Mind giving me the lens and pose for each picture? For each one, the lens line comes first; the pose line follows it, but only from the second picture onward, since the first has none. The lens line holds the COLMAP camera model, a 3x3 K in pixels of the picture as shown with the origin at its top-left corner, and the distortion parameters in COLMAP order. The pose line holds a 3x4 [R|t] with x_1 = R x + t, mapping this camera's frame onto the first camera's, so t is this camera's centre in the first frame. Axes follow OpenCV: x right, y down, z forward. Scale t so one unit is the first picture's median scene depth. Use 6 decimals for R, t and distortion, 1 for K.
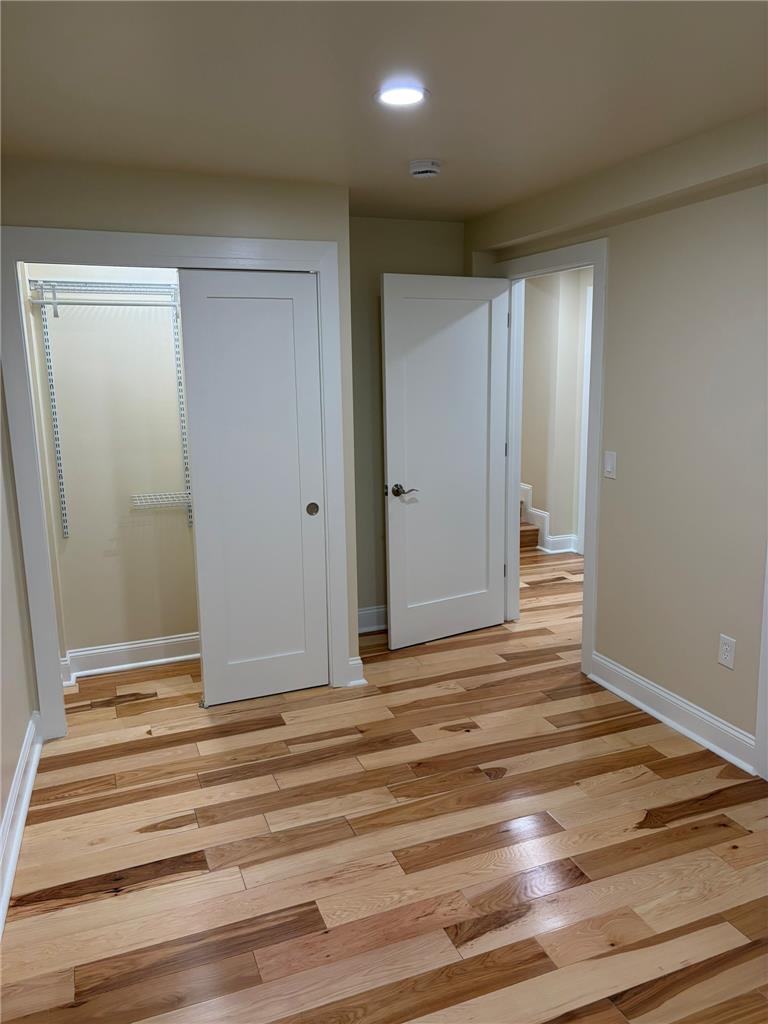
lens RADIAL K [[774.8, 0, 384.2], [0, 774.8, 513.2], [0, 0, 1]] dist [0.031727, -0.031770]
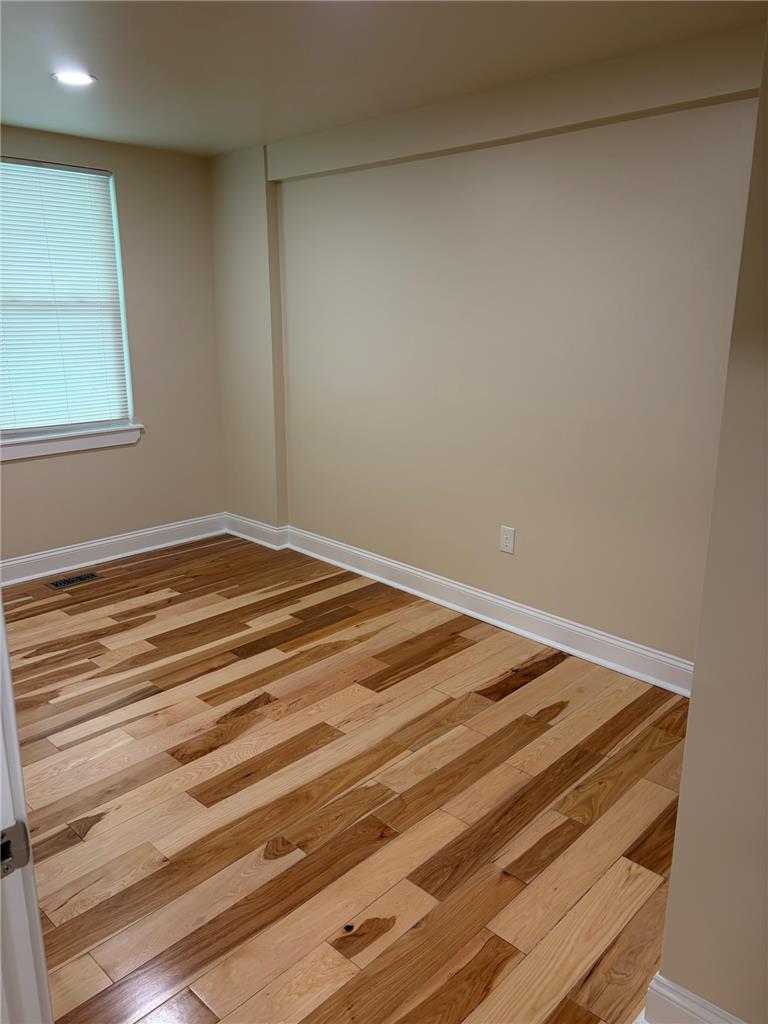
lens RADIAL K [[774.8, 0, 383.3], [0, 774.8, 511.9], [0, 0, 1]] dist [0.031727, -0.031770]
pose [[-0.905419, 0.122287, -0.406524, 0.351672], [-0.068937, 0.902548, 0.425035, -0.303656], [0.418884, 0.412860, -0.808754, 1.693268]]
